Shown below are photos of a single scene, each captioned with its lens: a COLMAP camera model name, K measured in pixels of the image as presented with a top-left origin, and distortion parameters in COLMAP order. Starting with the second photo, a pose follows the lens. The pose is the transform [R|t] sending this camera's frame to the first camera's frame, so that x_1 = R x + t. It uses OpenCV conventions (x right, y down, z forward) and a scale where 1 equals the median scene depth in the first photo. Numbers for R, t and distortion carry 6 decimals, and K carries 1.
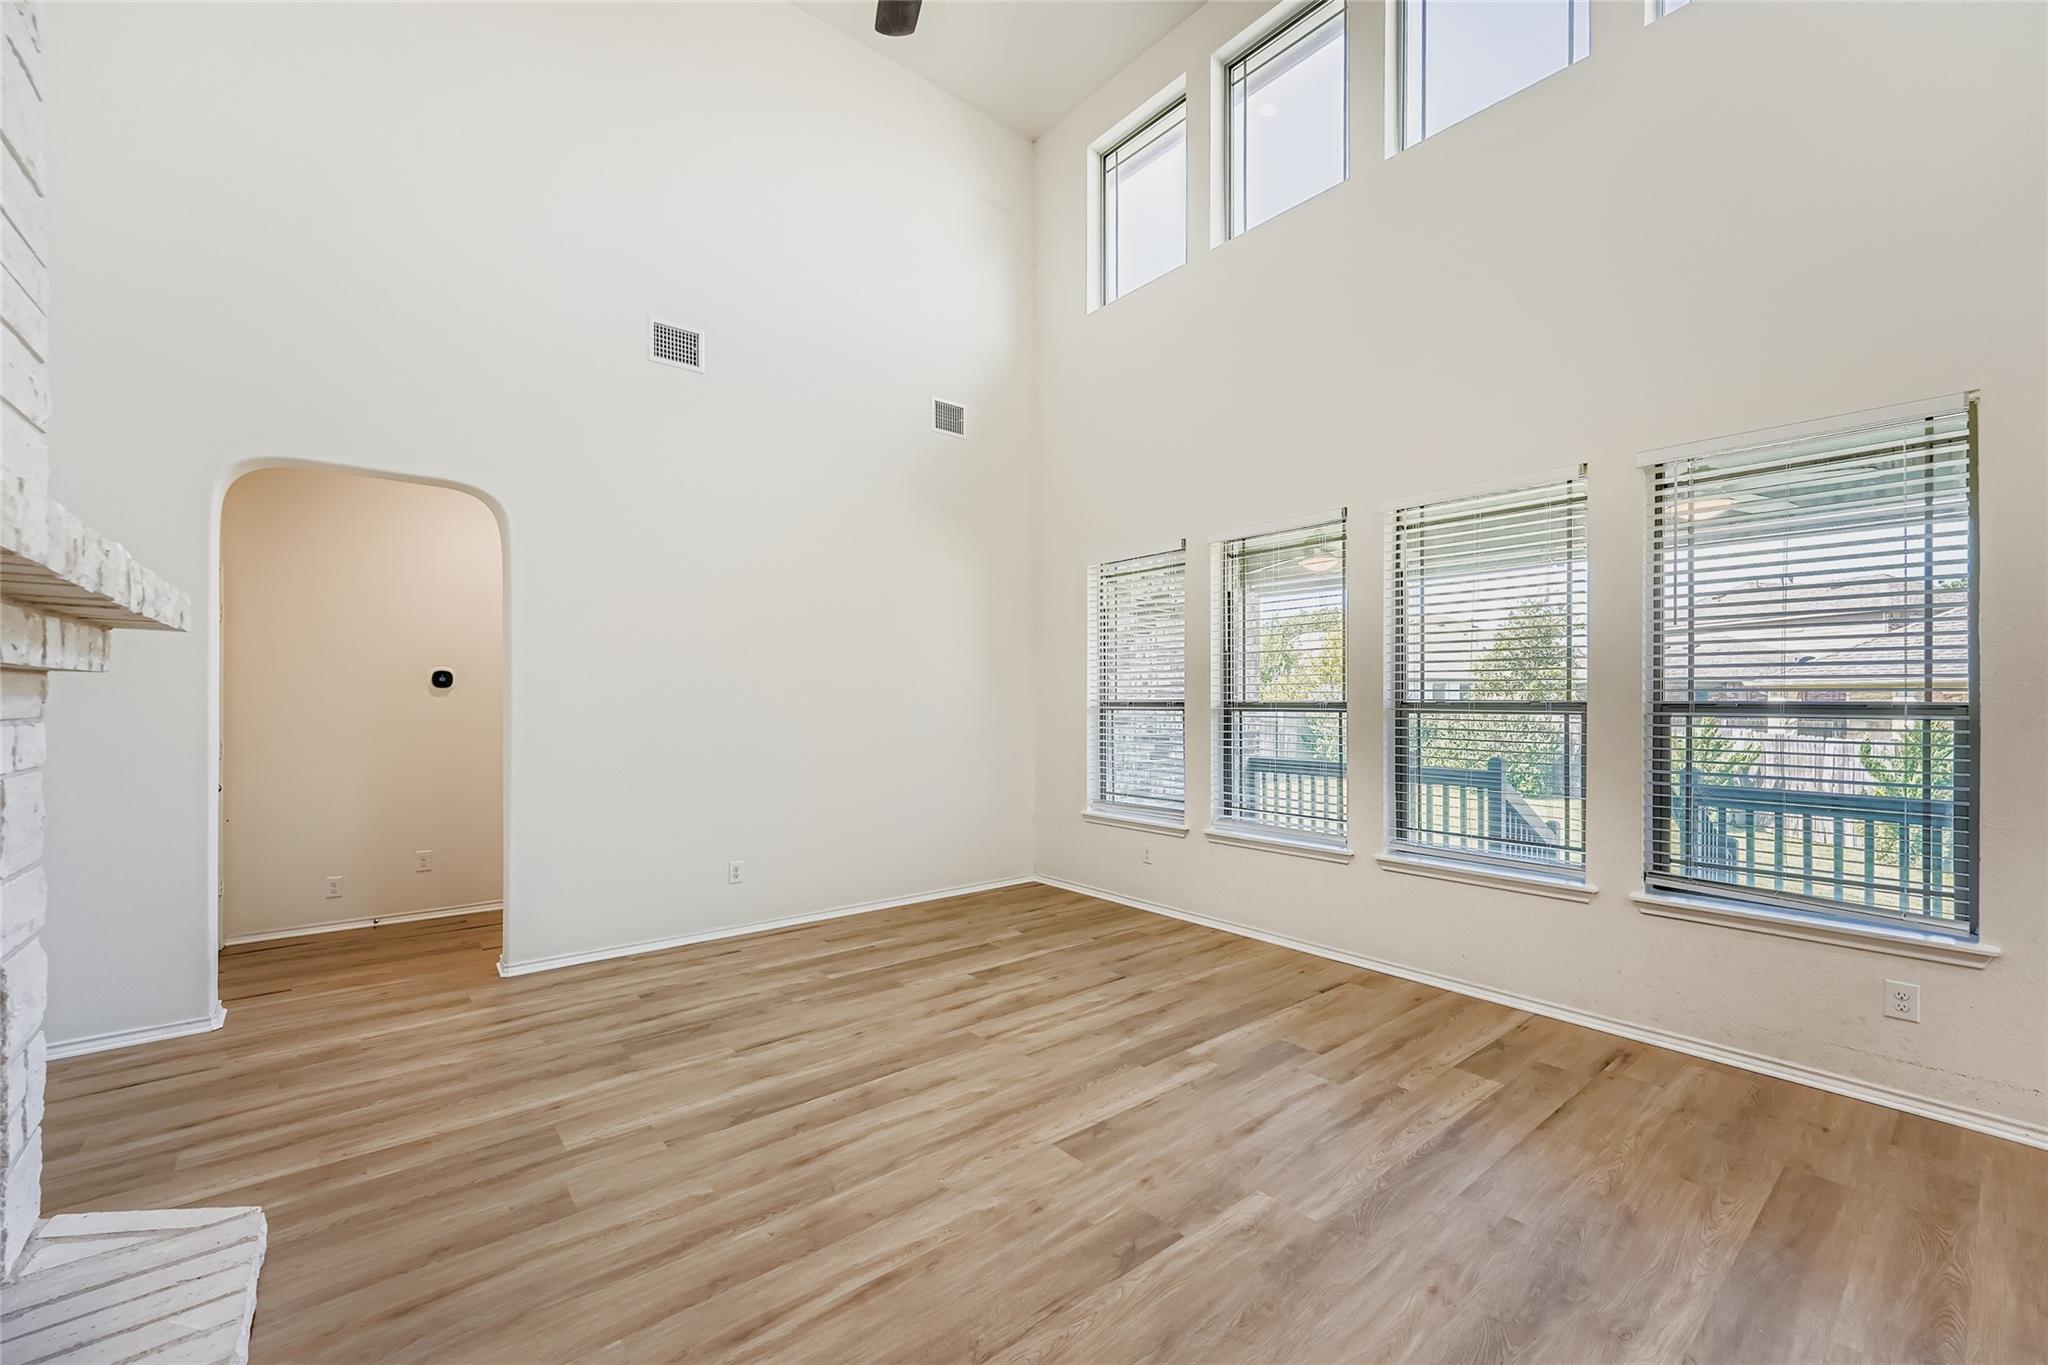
lens RADIAL K [[835.3, 0, 1025.6], [0, 835.3, 716.3], [0, 0, 1]] dist [-0.004657, 0.000196]
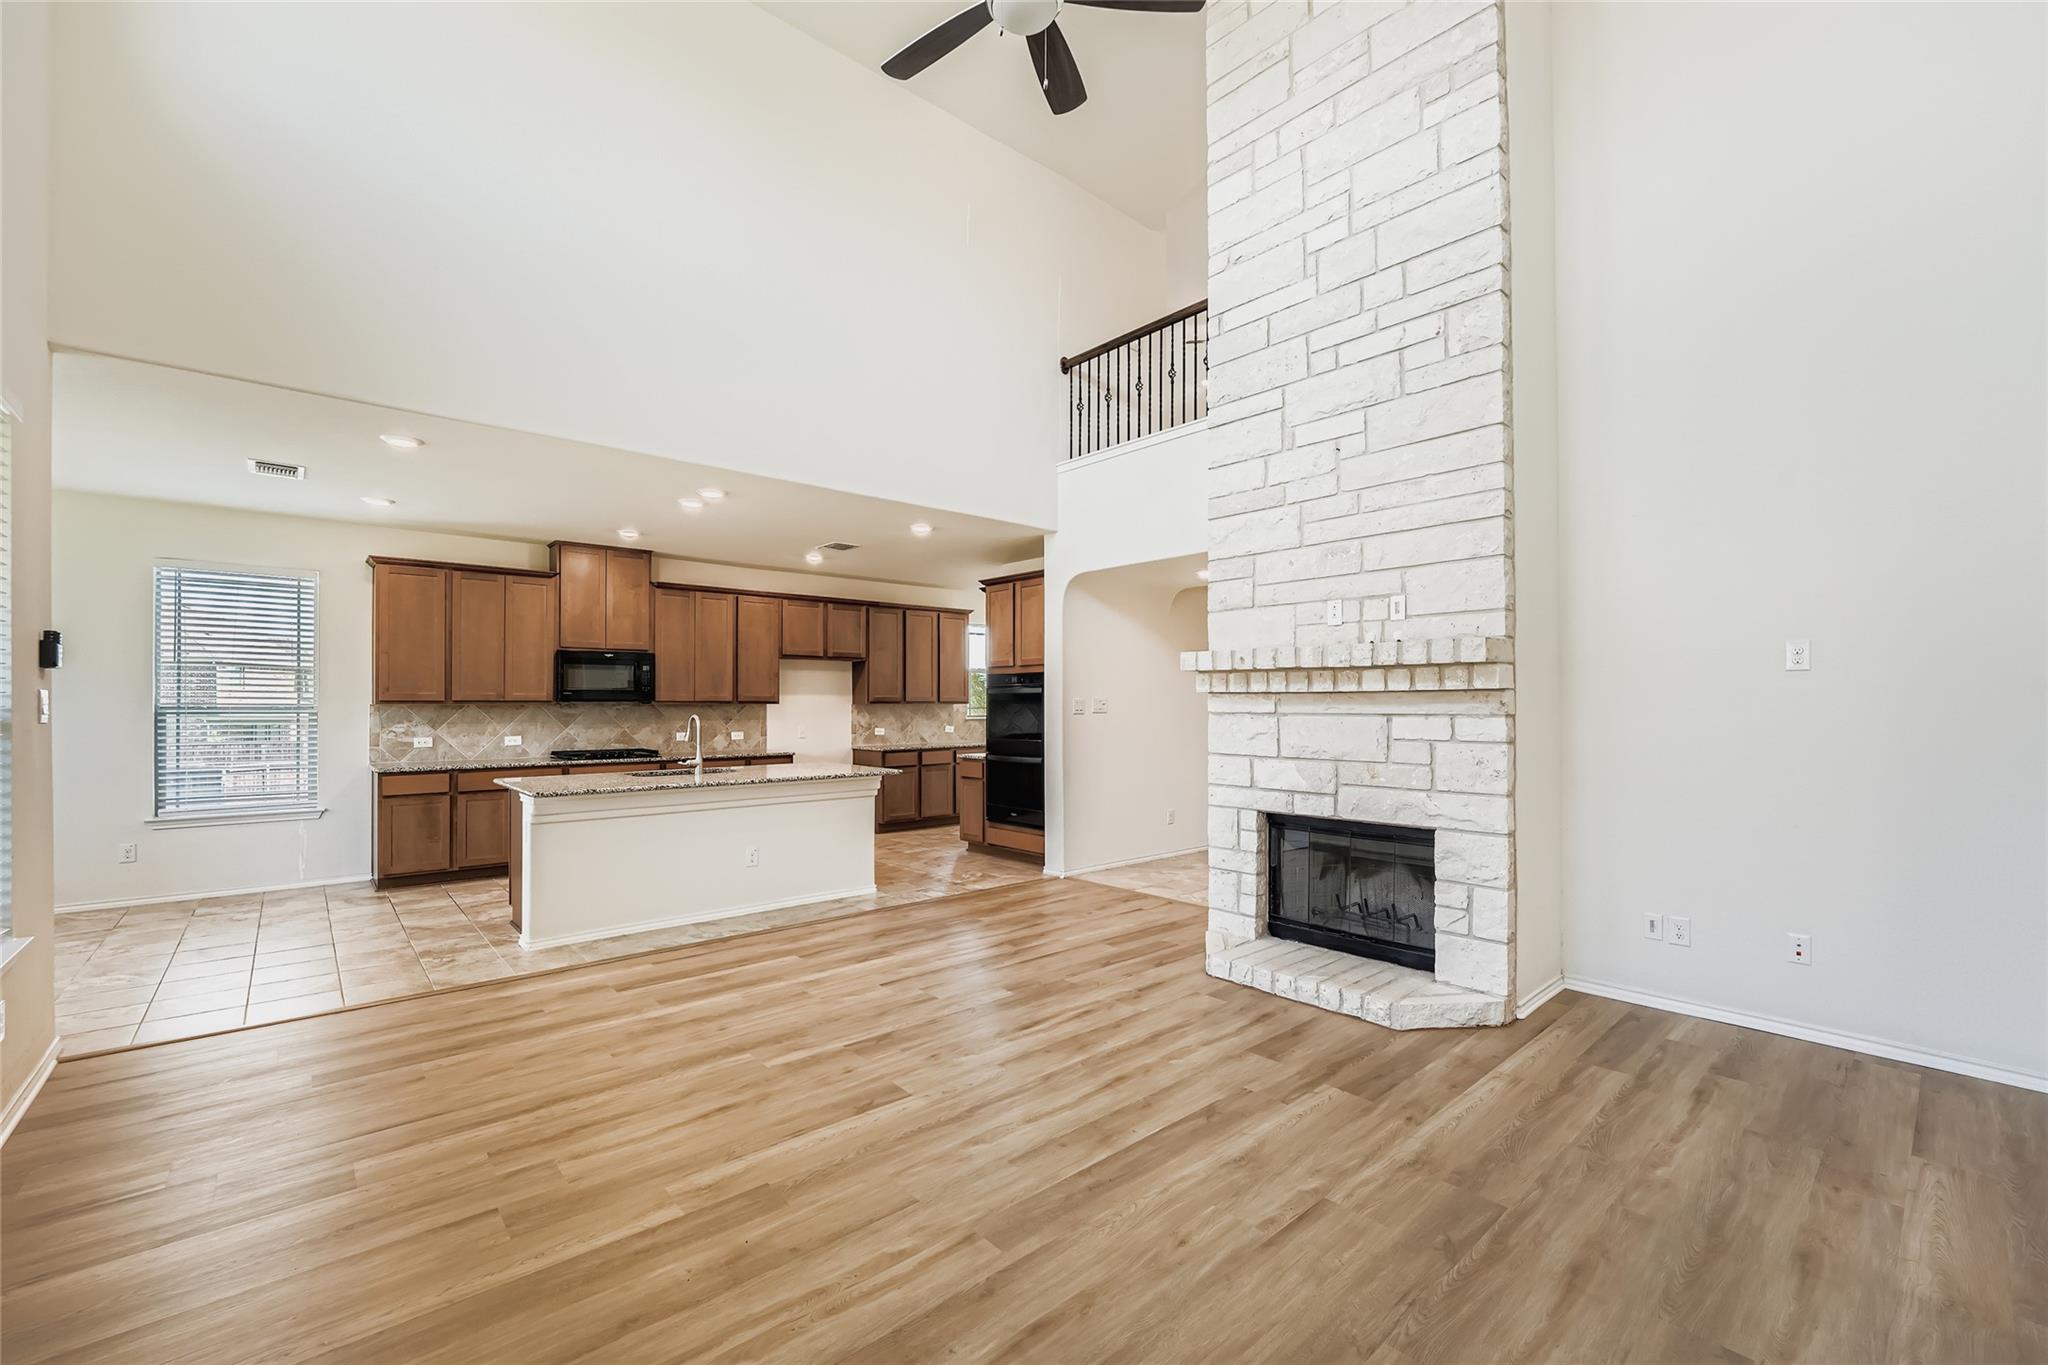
lens RADIAL K [[835.3, 0, 1037.2], [0, 835.3, 701.1], [0, 0, 1]] dist [-0.004657, 0.000196]
pose [[-0.998909, -0.000833, -0.046689, -0.057501], [-0.001438, 0.999915, 0.012921, -0.027090], [0.046675, 0.012974, -0.998826, 1.459095]]
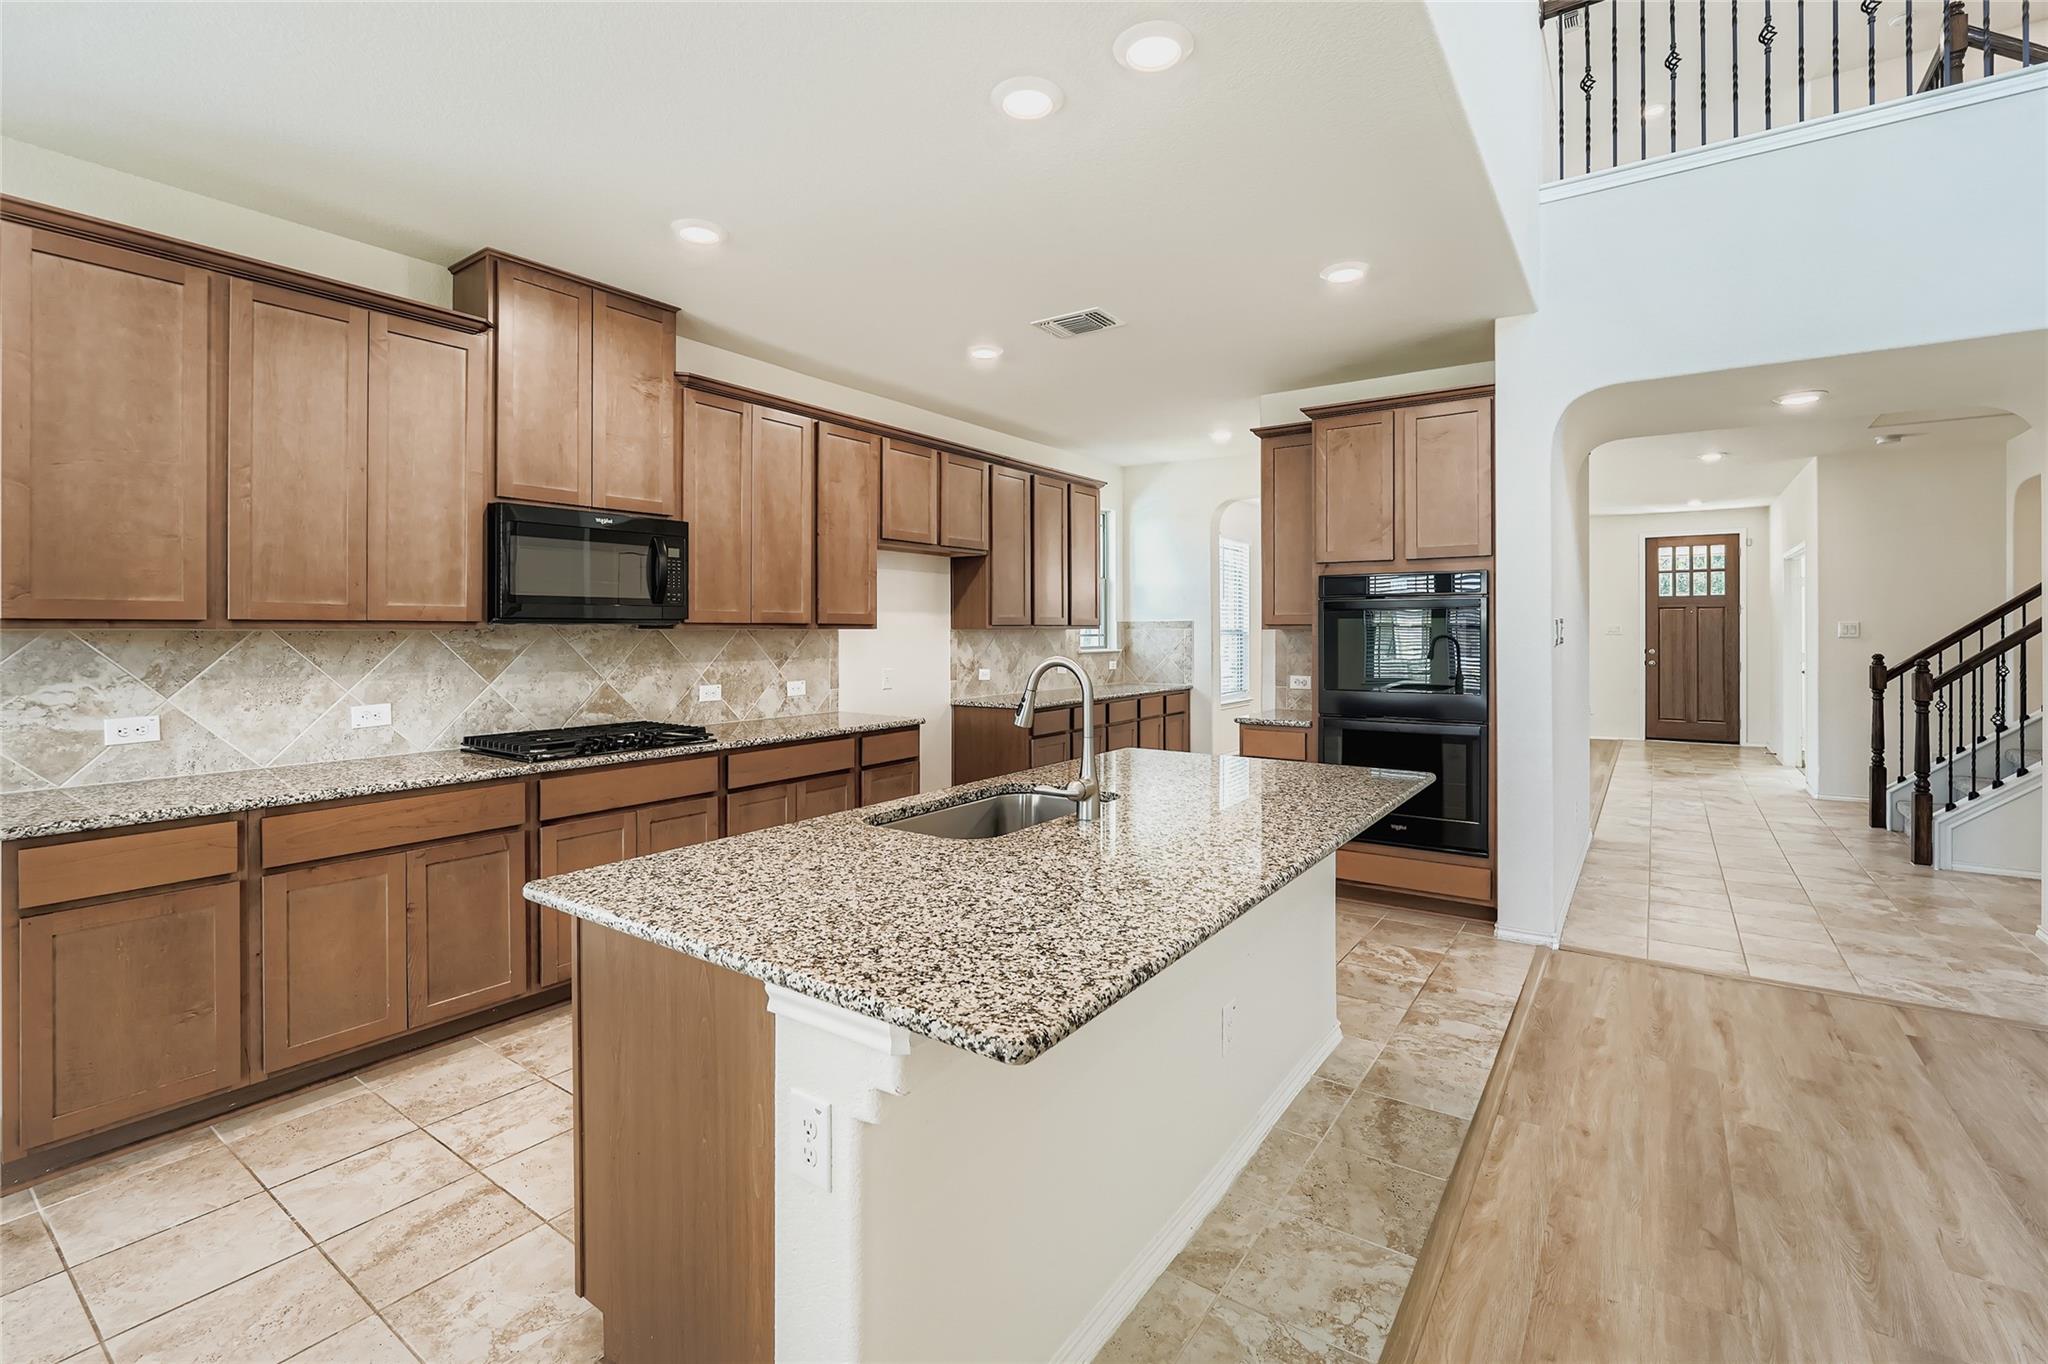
lens RADIAL K [[909.5, 0, 1040.6], [0, 909.5, 620.8], [0, 0, 1]] dist [-0.007906, -0.000858]
pose [[-0.960315, -0.002249, -0.278909, 0.664993], [-0.004296, 0.999968, 0.006729, -0.010298], [0.278885, 0.007660, -0.960294, 0.526674]]
